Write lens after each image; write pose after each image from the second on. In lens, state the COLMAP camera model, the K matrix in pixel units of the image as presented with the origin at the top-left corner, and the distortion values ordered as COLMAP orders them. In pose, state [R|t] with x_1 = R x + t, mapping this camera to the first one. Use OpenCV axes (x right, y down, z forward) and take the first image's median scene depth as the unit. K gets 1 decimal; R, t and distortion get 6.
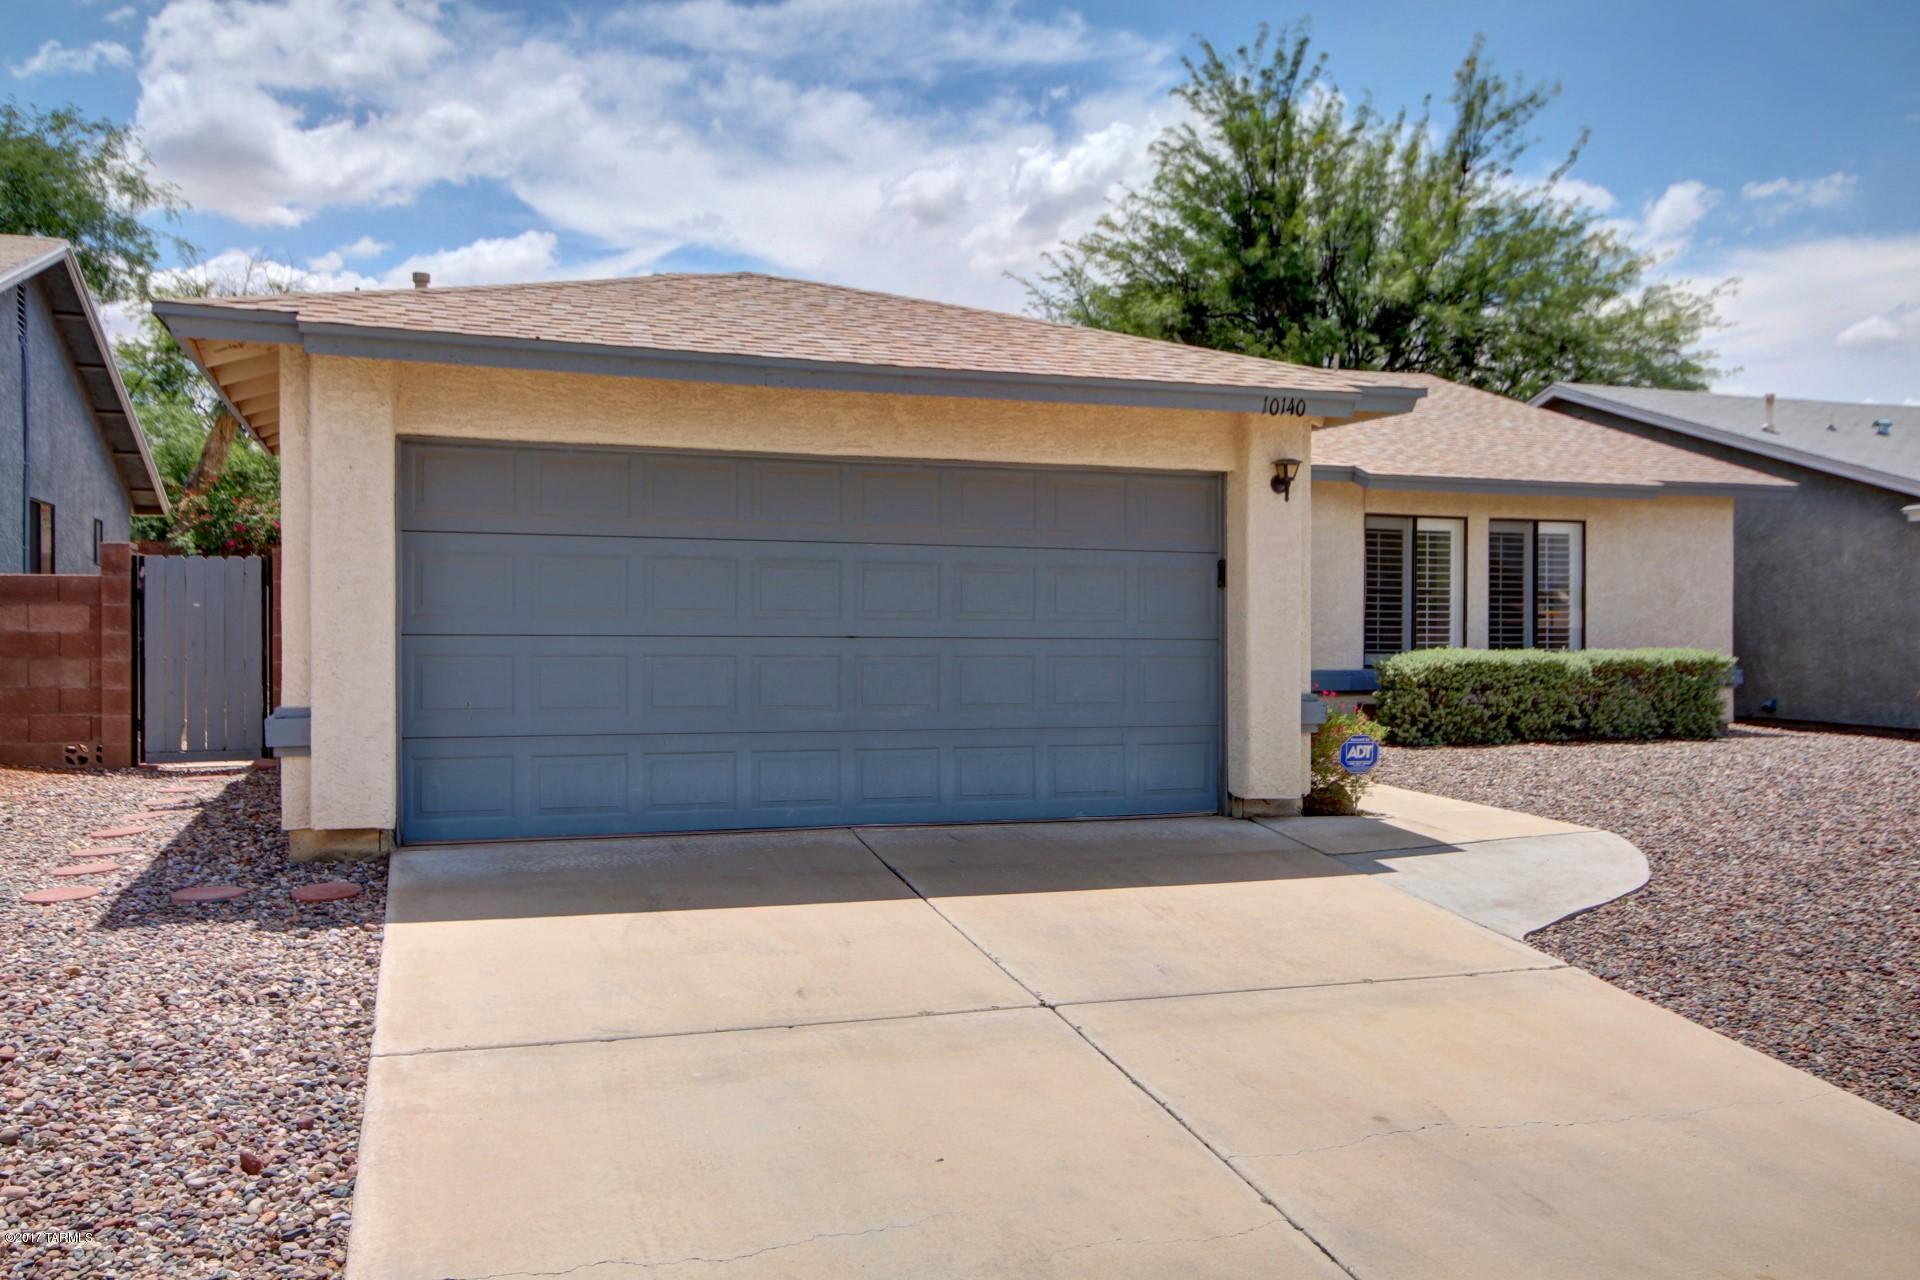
lens RADIAL K [[1549.7, 0, 952.6], [0, 1549.7, 637.9], [0, 0, 1]] dist [0.013254, 0.010965]
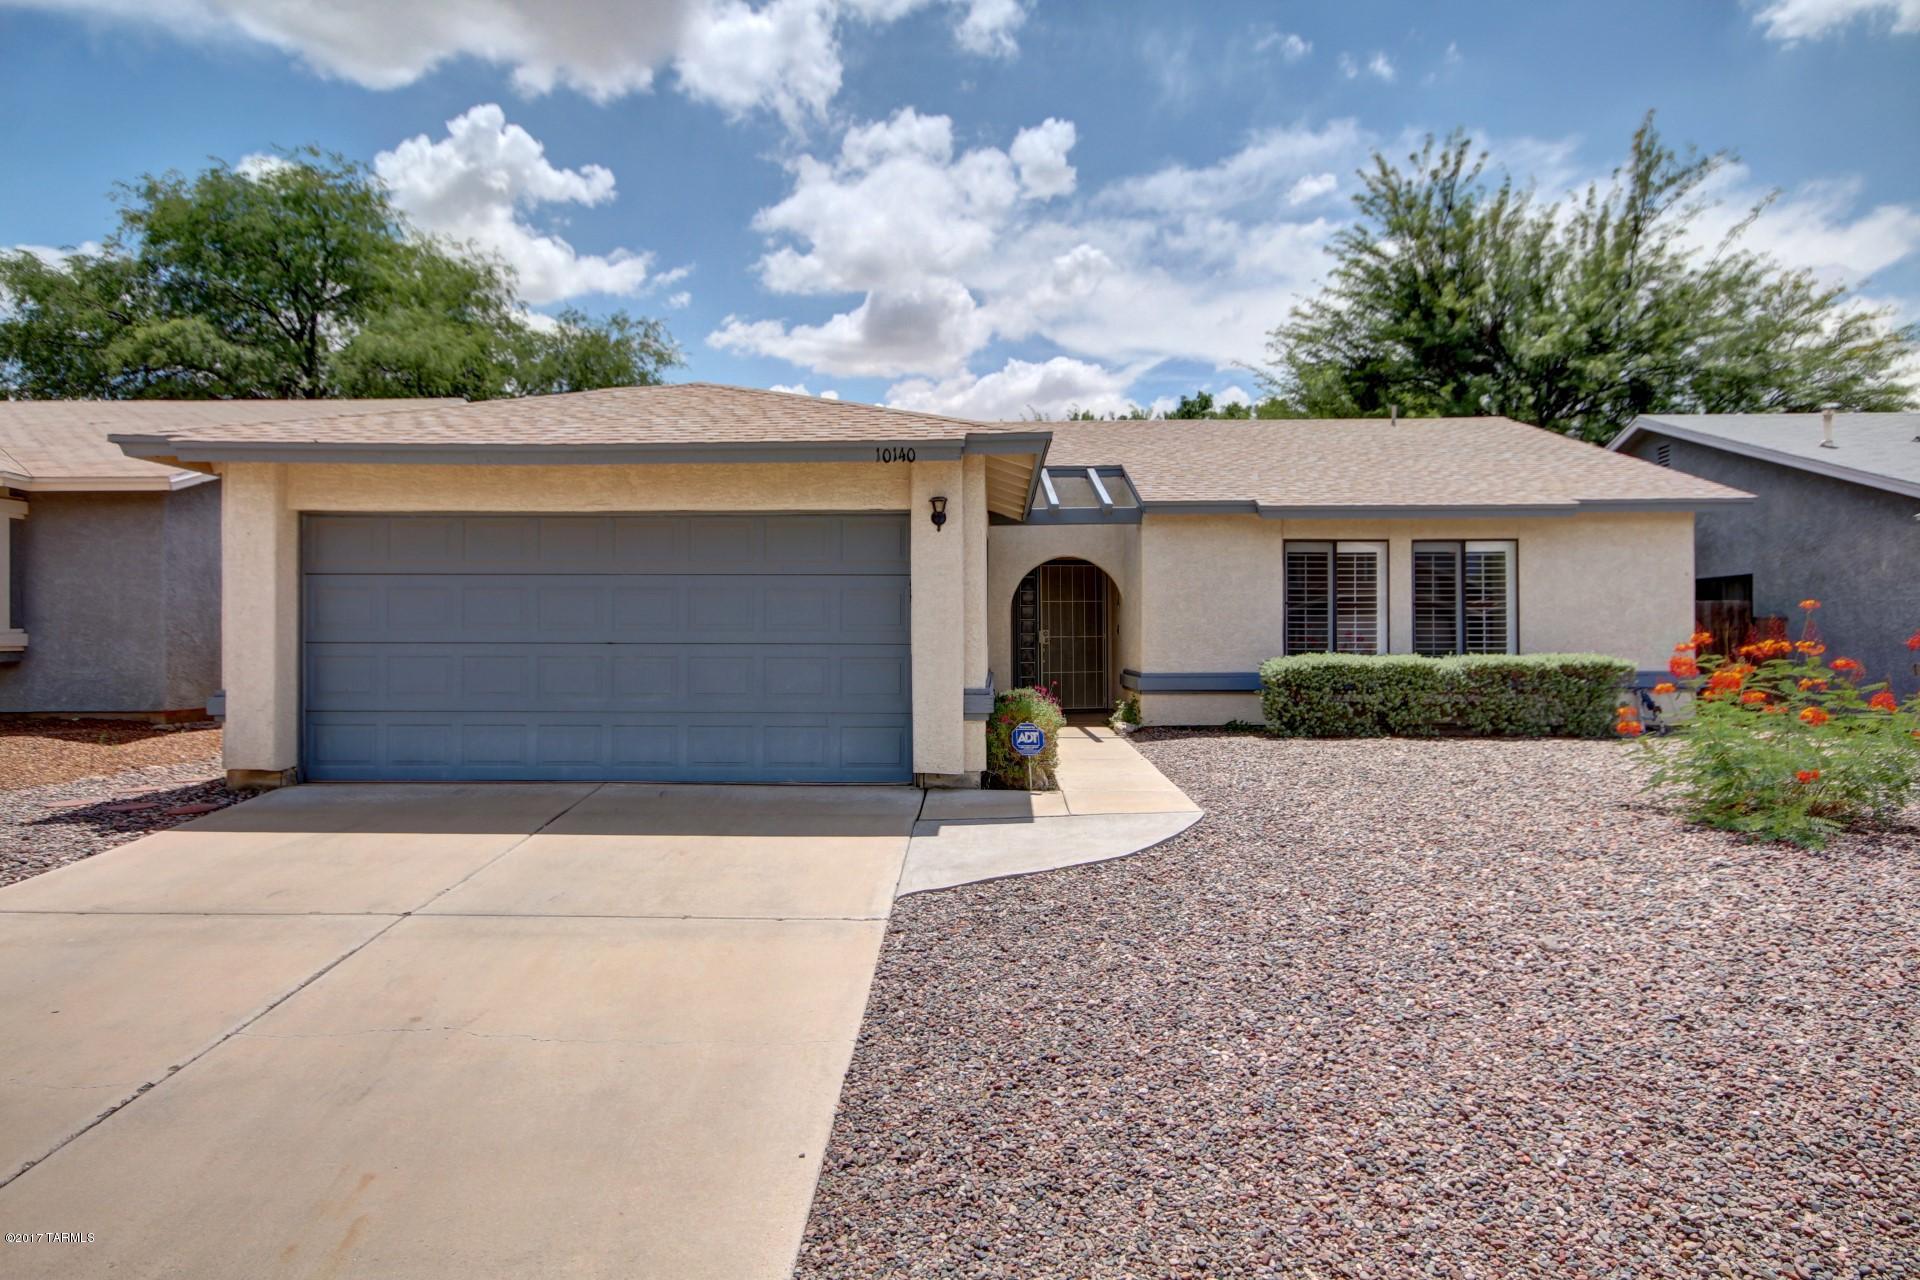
lens RADIAL K [[1146.7, 0, 960.0], [0, 1146.7, 640.0], [0, 0, 1]] dist [0.004760, 0.001621]
pose [[0.933796, -0.006177, -0.357752, 0.372204], [0.002611, 0.999942, -0.010452, 0.004970], [0.357796, 0.008826, 0.933758, 0.104300]]
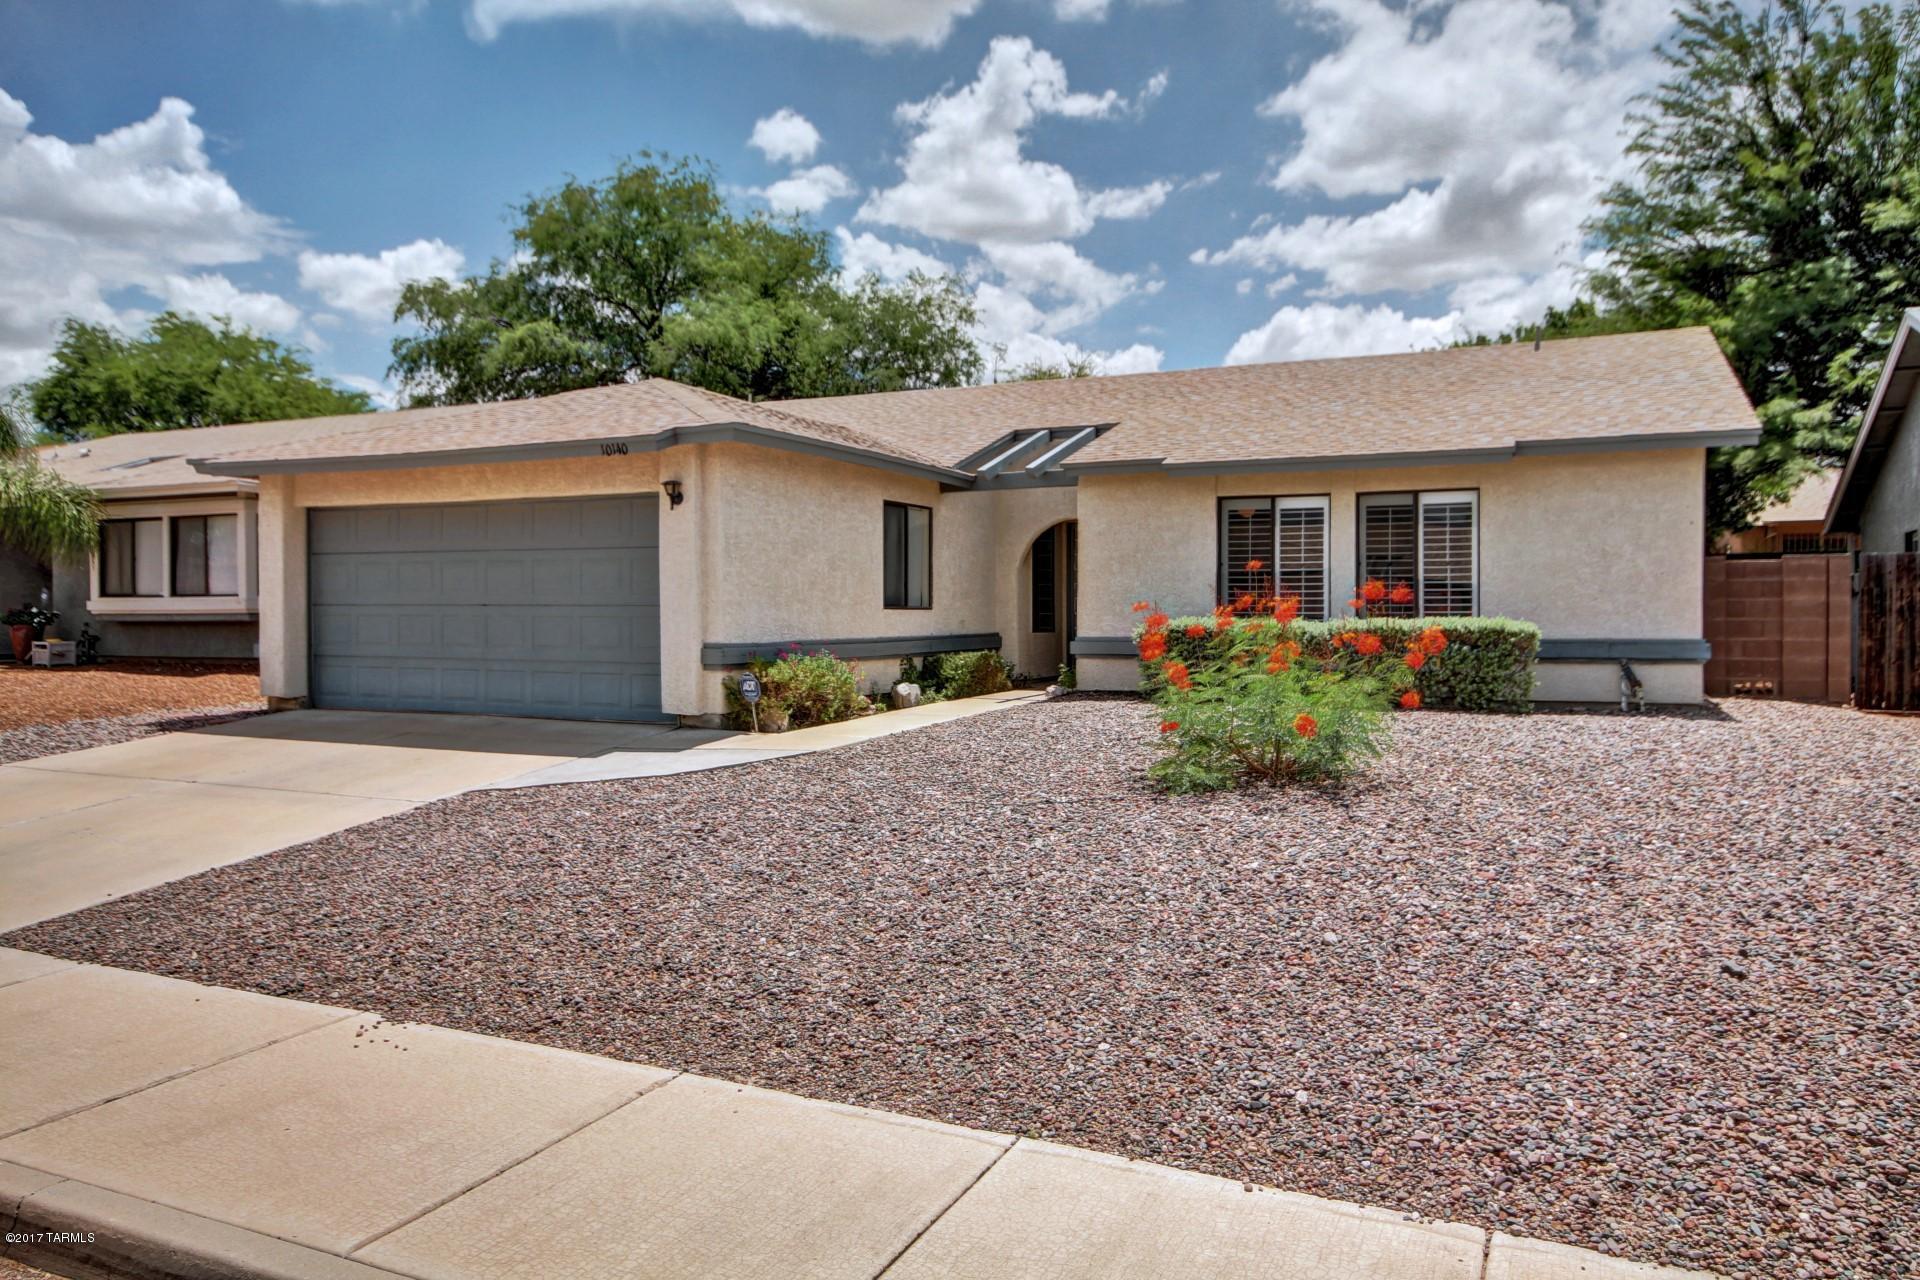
lens RADIAL K [[1324.8, 0, 960.0], [0, 1324.8, 640.0], [0, 0, 1]] dist [0.012098, 0.002354]
pose [[0.717030, 0.009485, -0.696978, 0.857896], [-0.001393, 0.999925, 0.012175, 0.012426], [0.697041, -0.007759, 0.716989, 0.195195]]
